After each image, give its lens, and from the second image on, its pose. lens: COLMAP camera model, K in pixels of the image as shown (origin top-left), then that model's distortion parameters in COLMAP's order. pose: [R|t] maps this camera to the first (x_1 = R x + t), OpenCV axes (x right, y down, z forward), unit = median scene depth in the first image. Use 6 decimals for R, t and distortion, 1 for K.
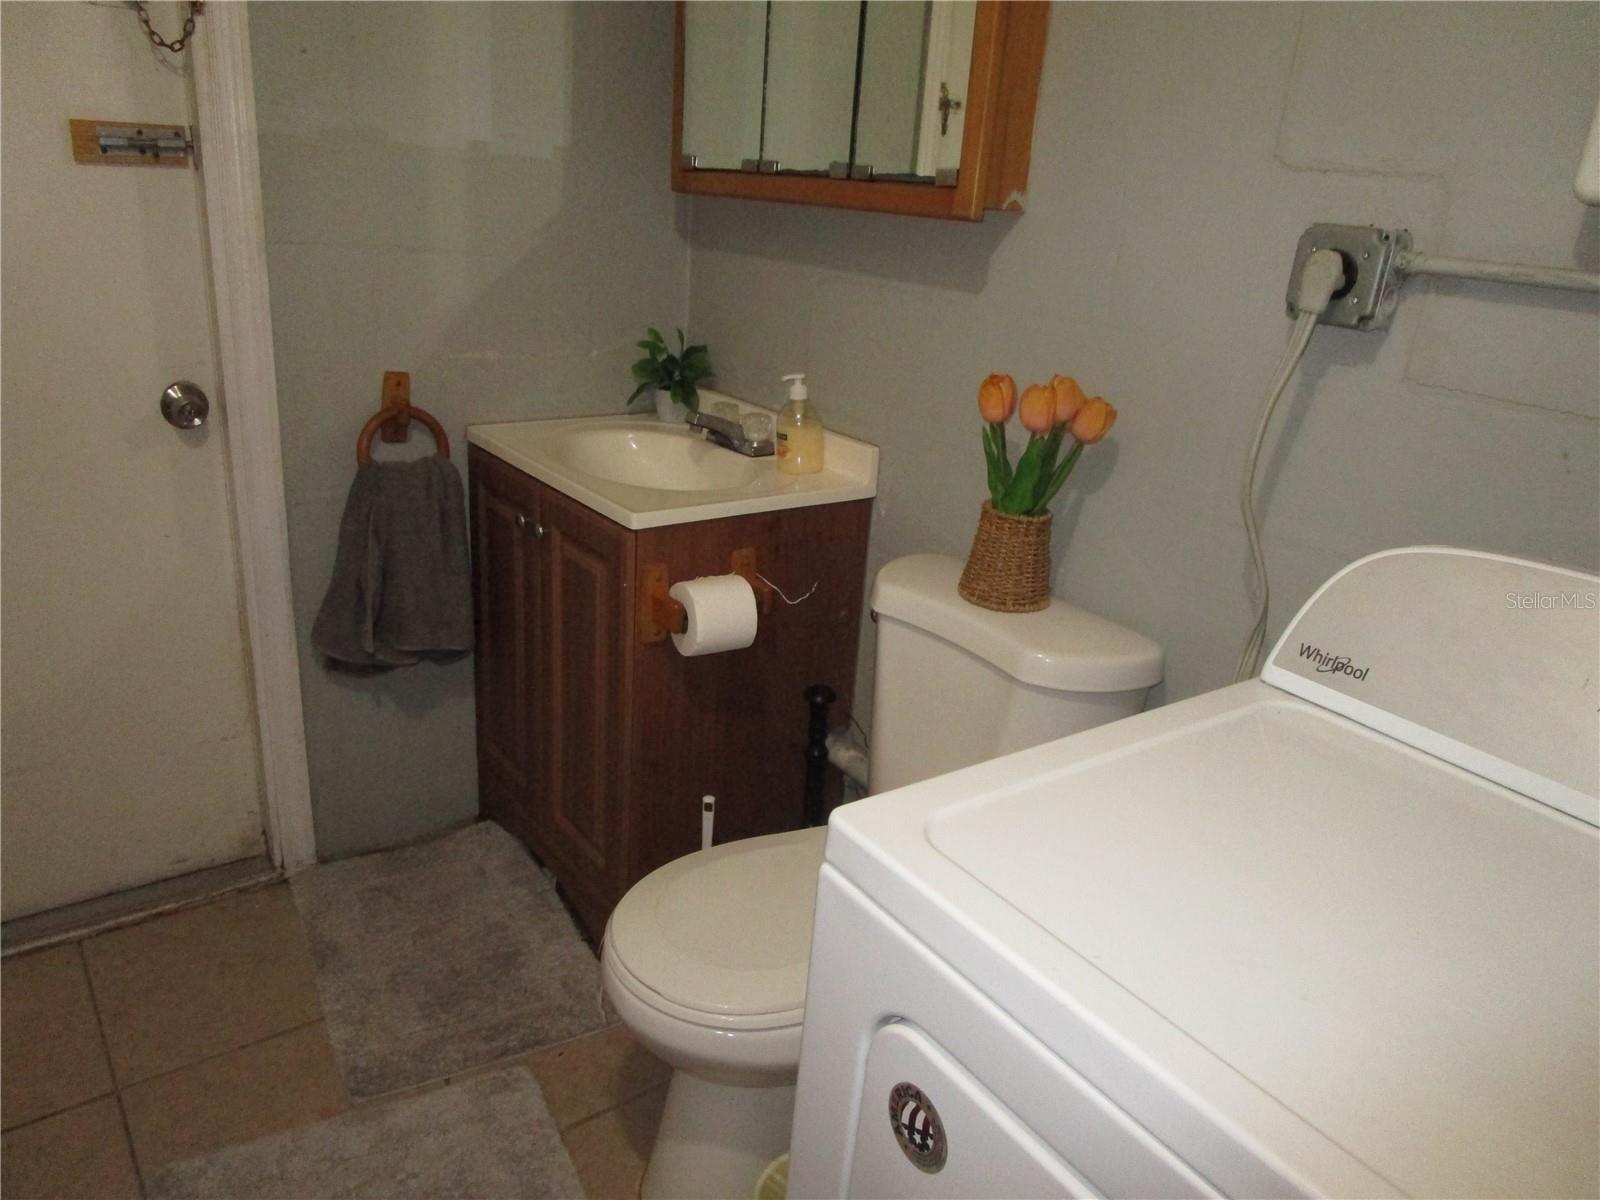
lens RADIAL K [[1133.7, 0, 800.0], [0, 1133.7, 600.0], [0, 0, 1]] dist [-0.033791, 0.006998]
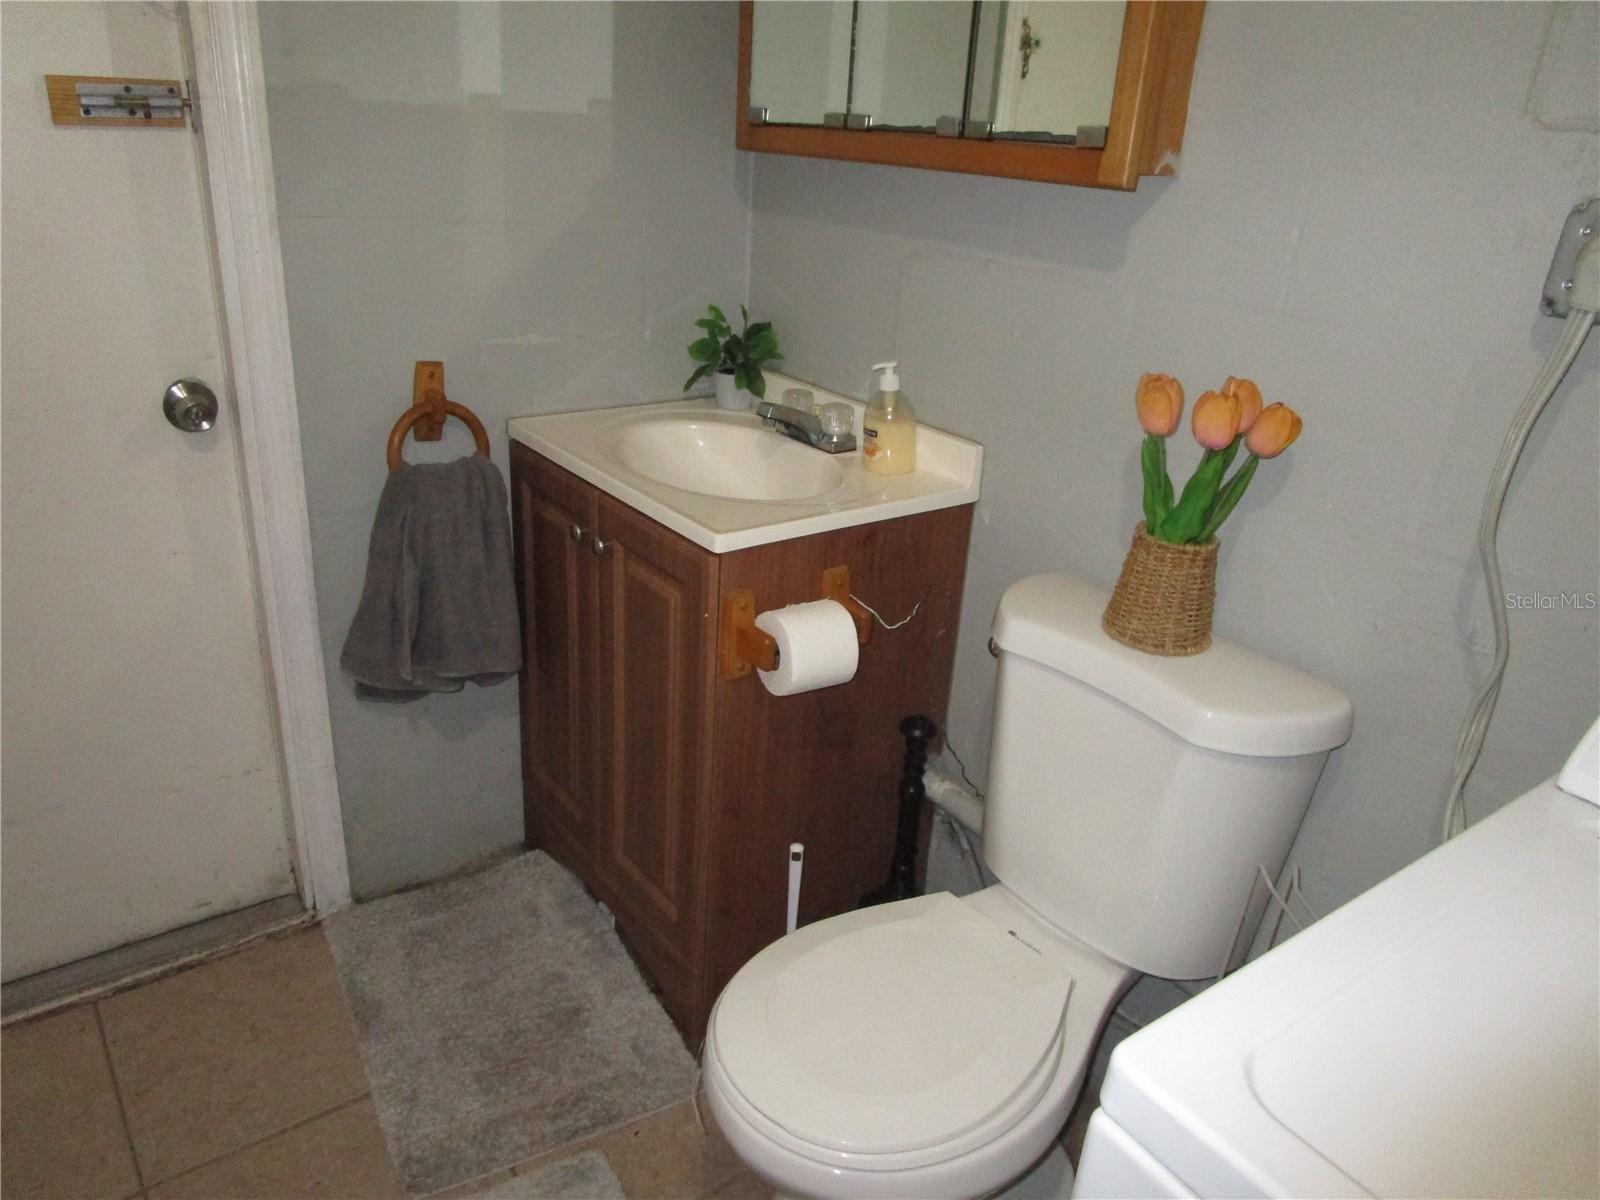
lens RADIAL K [[1133.7, 0, 800.0], [0, 1133.7, 600.0], [0, 0, 1]] dist [-0.033791, 0.006998]
pose [[0.999955, -0.008933, -0.003084, -0.070585], [0.009072, 0.998786, 0.048413, -0.058950], [0.002648, -0.048439, 0.998823, 0.117767]]
